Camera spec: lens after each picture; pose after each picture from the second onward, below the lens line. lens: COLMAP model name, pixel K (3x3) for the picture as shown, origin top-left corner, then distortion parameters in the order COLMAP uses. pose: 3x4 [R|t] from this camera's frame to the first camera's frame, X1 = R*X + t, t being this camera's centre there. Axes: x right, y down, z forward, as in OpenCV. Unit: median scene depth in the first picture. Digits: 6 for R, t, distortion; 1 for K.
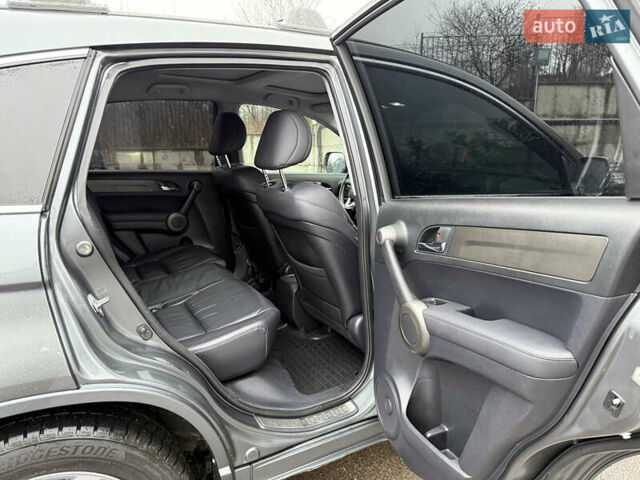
lens RADIAL K [[453.6, 0, 296.7], [0, 453.6, 227.9], [0, 0, 1]] dist [0.046843, -0.053088]
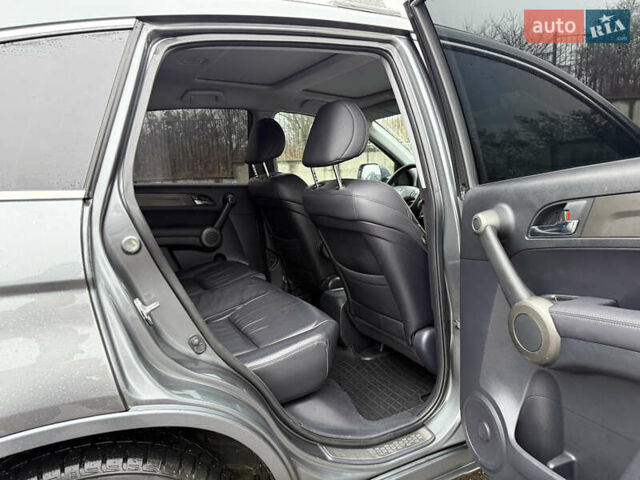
lens RADIAL K [[453.6, 0, 300.0], [0, 453.6, 227.0], [0, 0, 1]] dist [0.046843, -0.053088]
pose [[0.999174, -0.024288, -0.032572, -0.104838], [0.022290, 0.997927, -0.060370, 0.062690], [0.033970, 0.059594, 0.997645, 0.136635]]
